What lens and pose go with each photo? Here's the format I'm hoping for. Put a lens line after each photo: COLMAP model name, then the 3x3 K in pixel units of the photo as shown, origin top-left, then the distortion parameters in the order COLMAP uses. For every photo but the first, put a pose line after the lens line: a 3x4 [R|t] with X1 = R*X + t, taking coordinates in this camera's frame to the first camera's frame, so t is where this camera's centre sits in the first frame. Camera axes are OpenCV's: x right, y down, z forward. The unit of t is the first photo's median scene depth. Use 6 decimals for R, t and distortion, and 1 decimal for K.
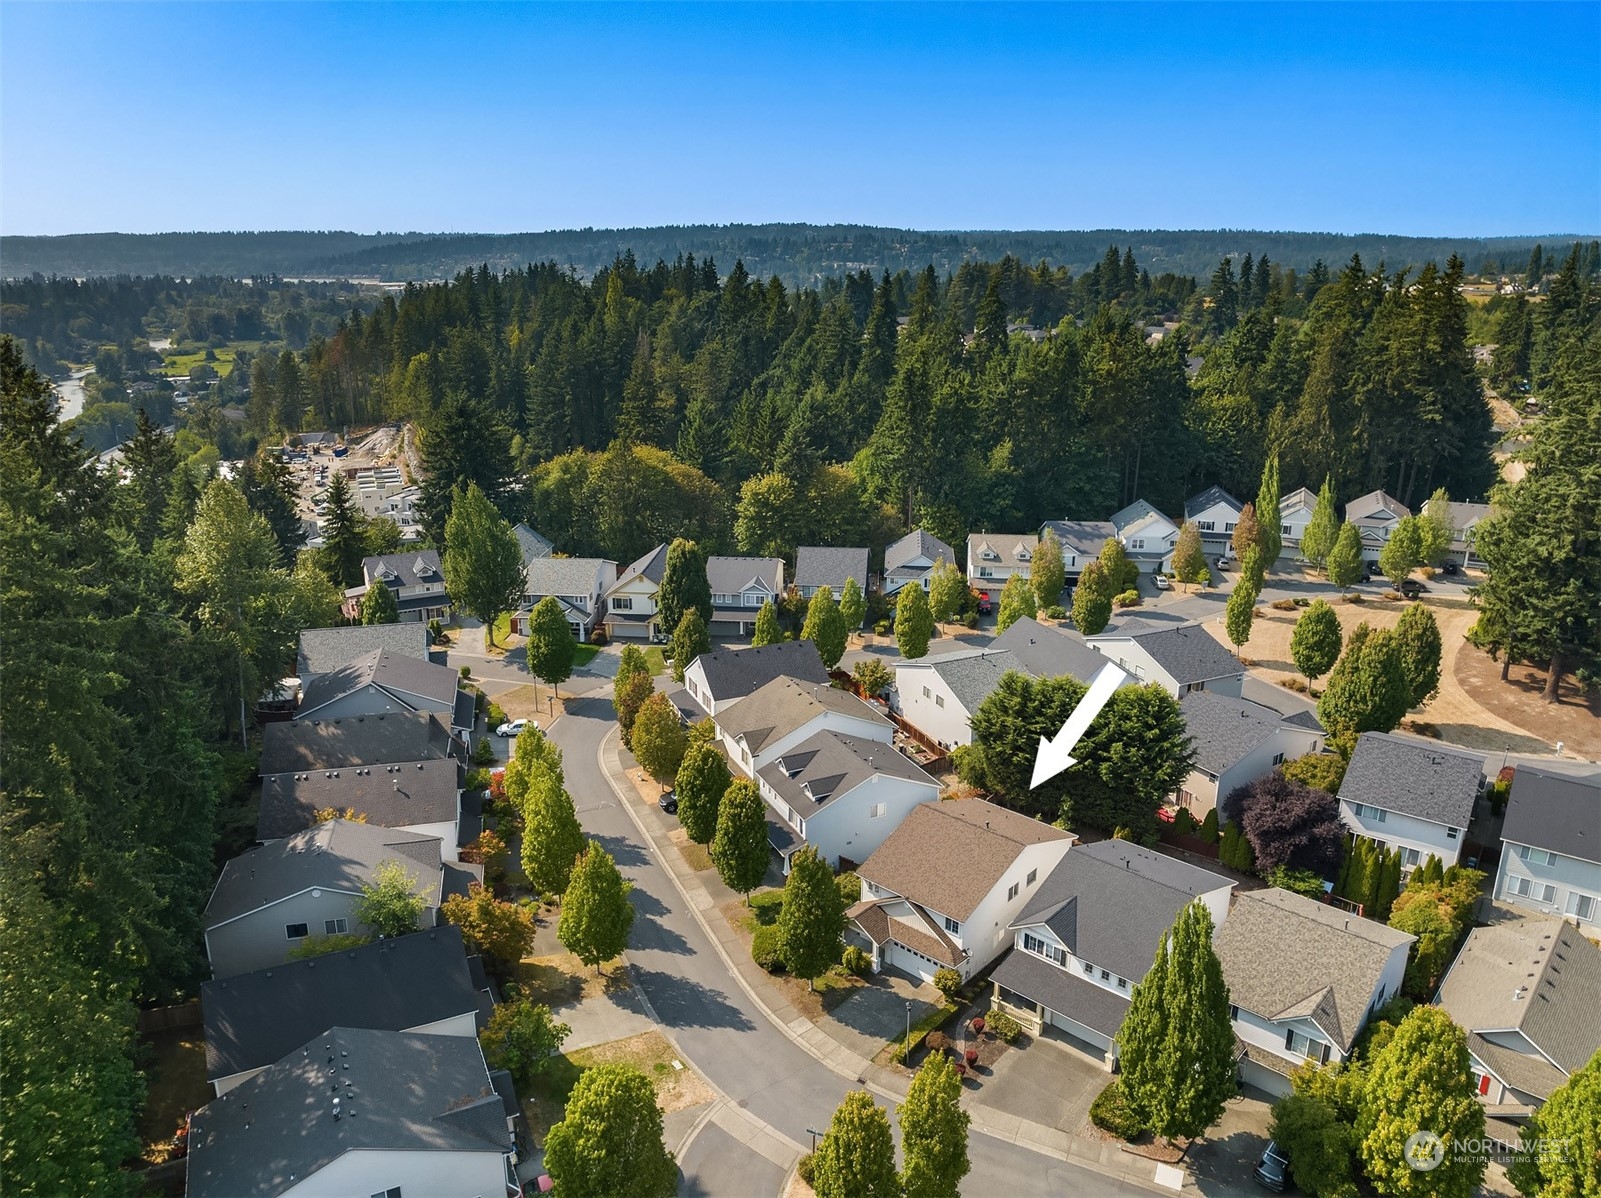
lens RADIAL K [[1095.2, 0, 800.5], [0, 1095.2, 599.0], [0, 0, 1]] dist [-0.032506, -0.000460]
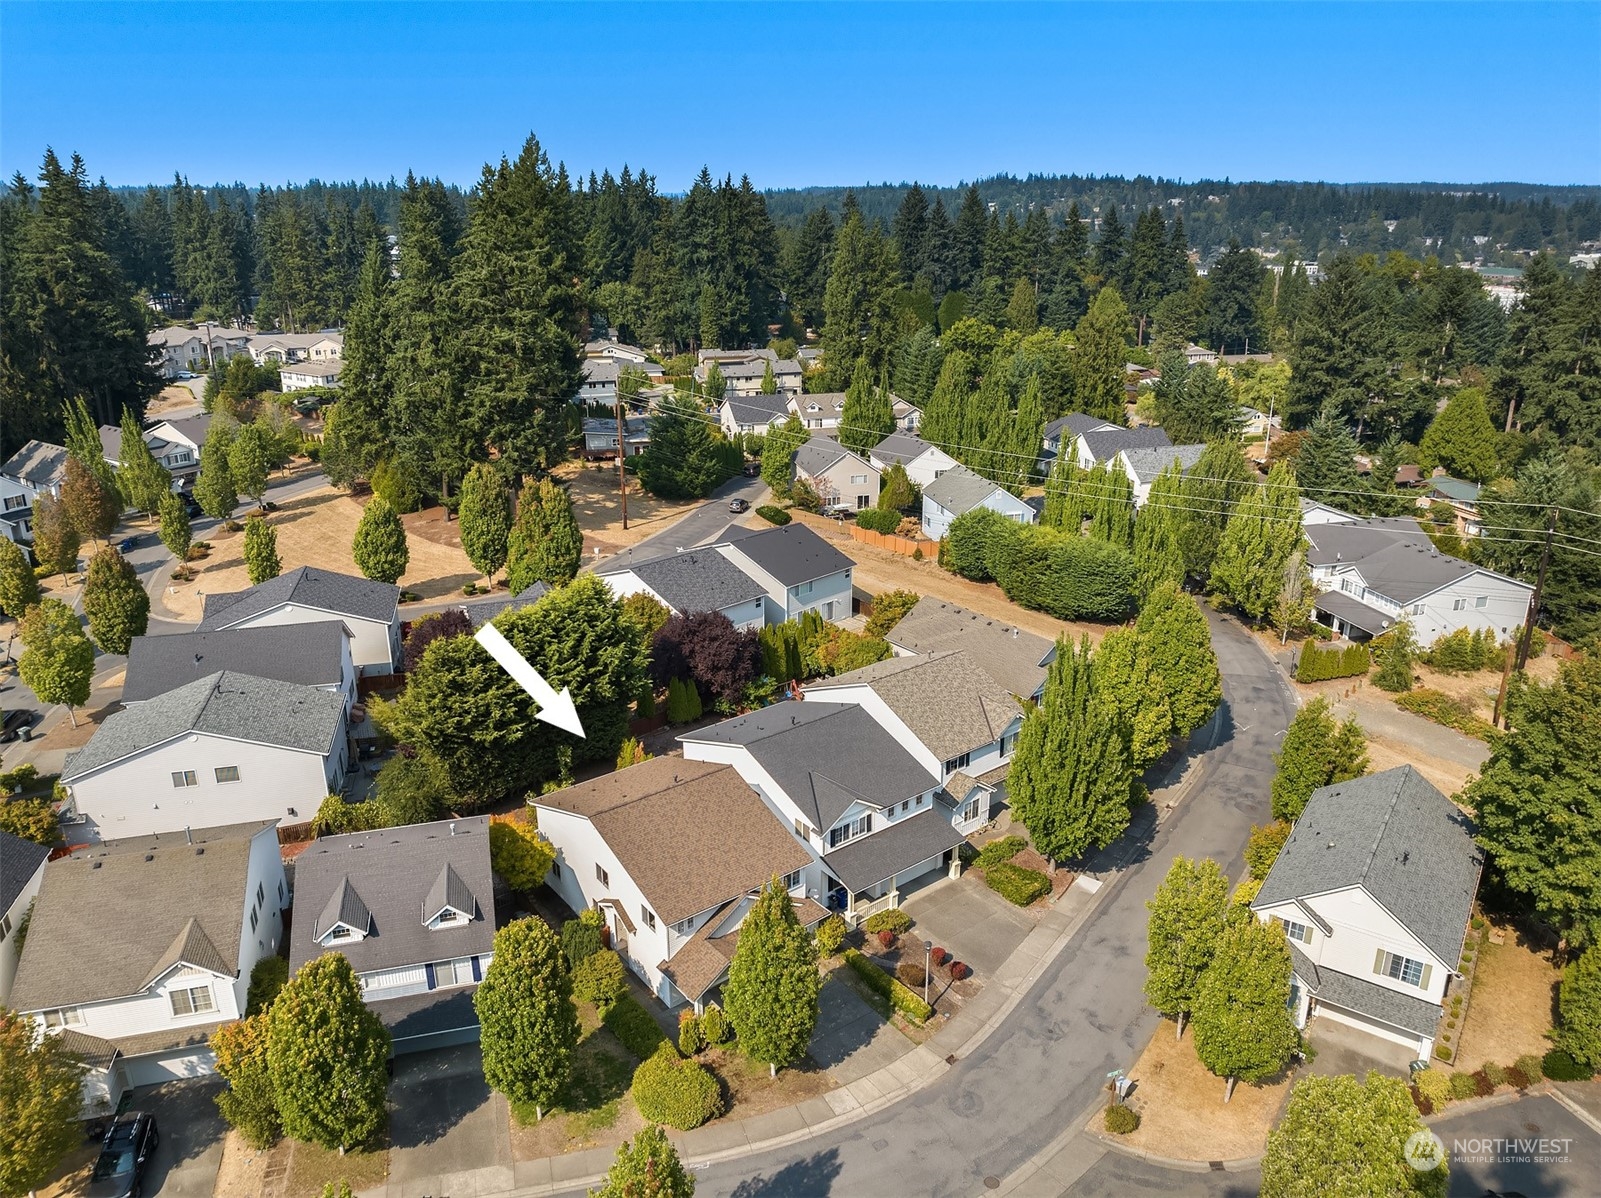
lens RADIAL K [[1095.2, 0, 800.5], [0, 1095.2, 599.0], [0, 0, 1]] dist [-0.032506, -0.000460]
pose [[0.190167, -0.337777, 0.921815, -0.347862], [0.304284, 0.912991, 0.271771, -0.067566], [-0.933406, 0.228812, 0.276401, 0.481398]]
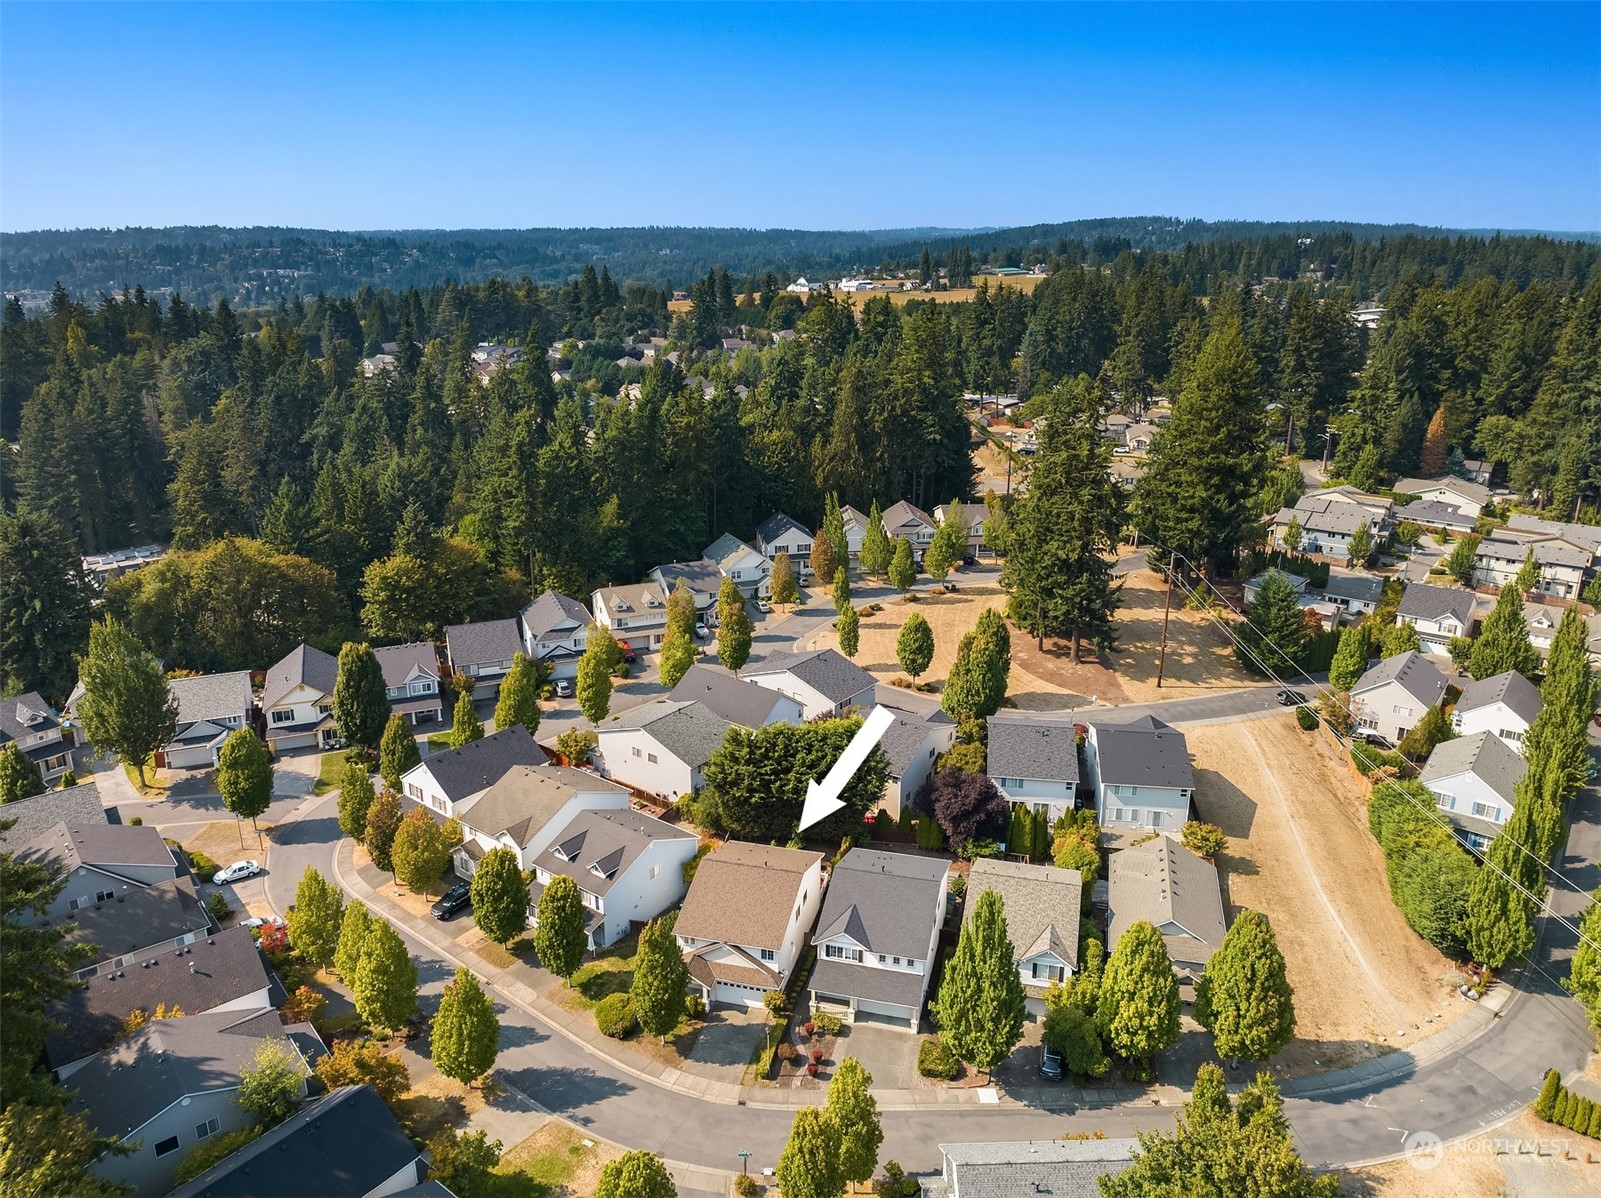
lens RADIAL K [[1093.6, 0, 784.1], [0, 1093.6, 594.0], [0, 0, 1]] dist [-0.039203, -0.001465]
pose [[0.895743, -0.137993, 0.422613, -0.195722], [0.140857, 0.989724, 0.024616, -0.079395], [-0.421667, 0.037478, 0.905976, -0.070596]]
